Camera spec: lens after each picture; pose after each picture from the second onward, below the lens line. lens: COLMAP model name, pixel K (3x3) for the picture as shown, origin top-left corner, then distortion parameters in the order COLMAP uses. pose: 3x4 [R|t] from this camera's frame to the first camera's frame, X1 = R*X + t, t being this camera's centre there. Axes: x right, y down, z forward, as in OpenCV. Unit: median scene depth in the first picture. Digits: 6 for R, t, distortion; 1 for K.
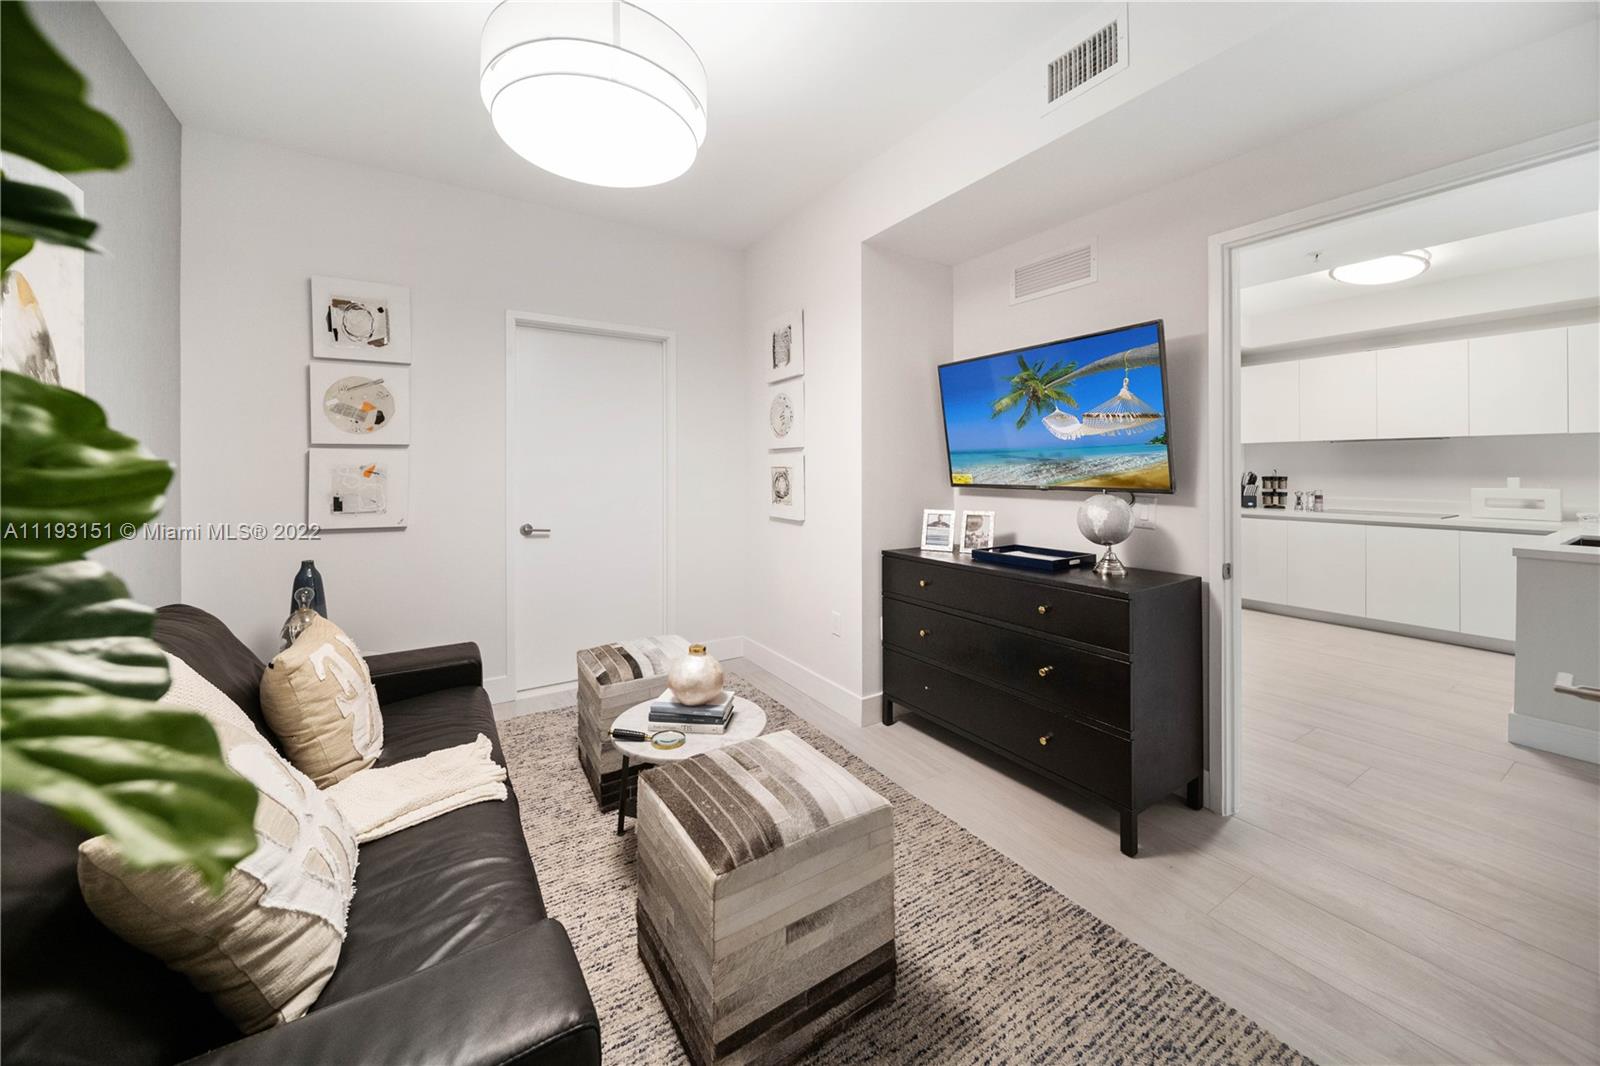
lens RADIAL K [[575.0, 0, 815.5], [0, 575.0, 471.0], [0, 0, 1]] dist [-0.001734, -0.001005]
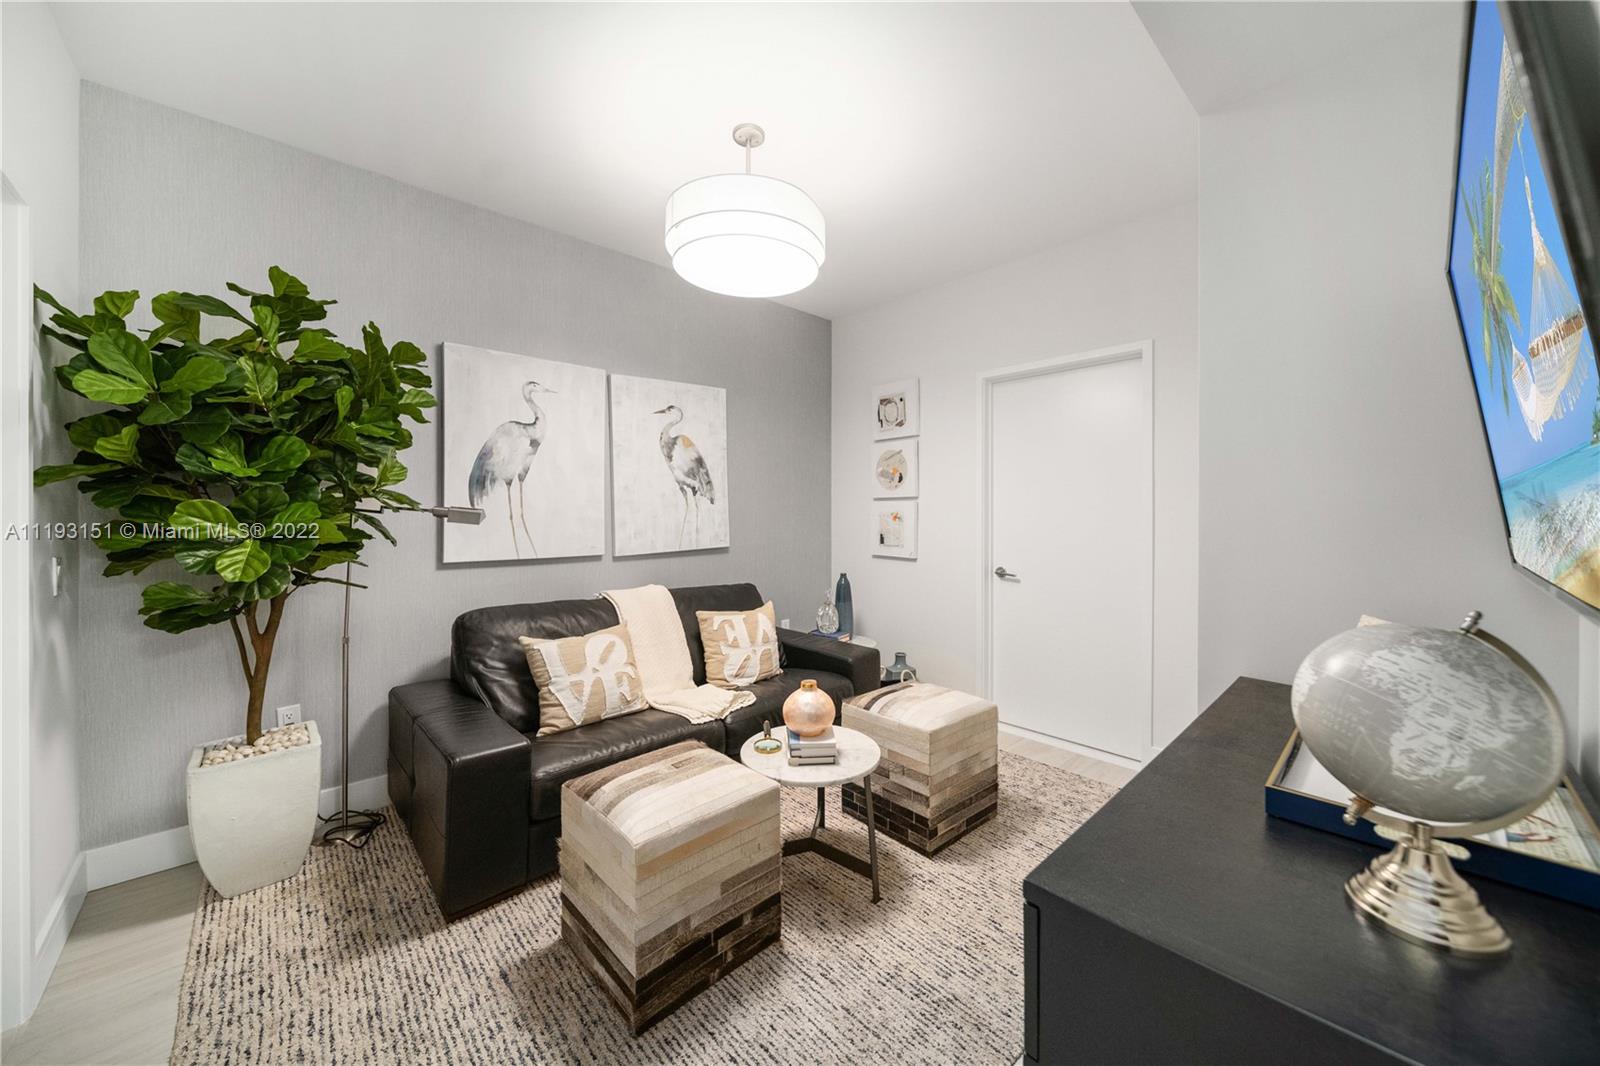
lens RADIAL K [[575.0, 0, 802.0], [0, 575.0, 516.0], [0, 0, 1]] dist [-0.001734, -0.001005]
pose [[0.187623, 0.007665, -0.982211, 0.606351], [-0.004207, 0.999967, 0.007000, -0.010913], [0.982232, 0.002819, 0.187648, 0.557016]]
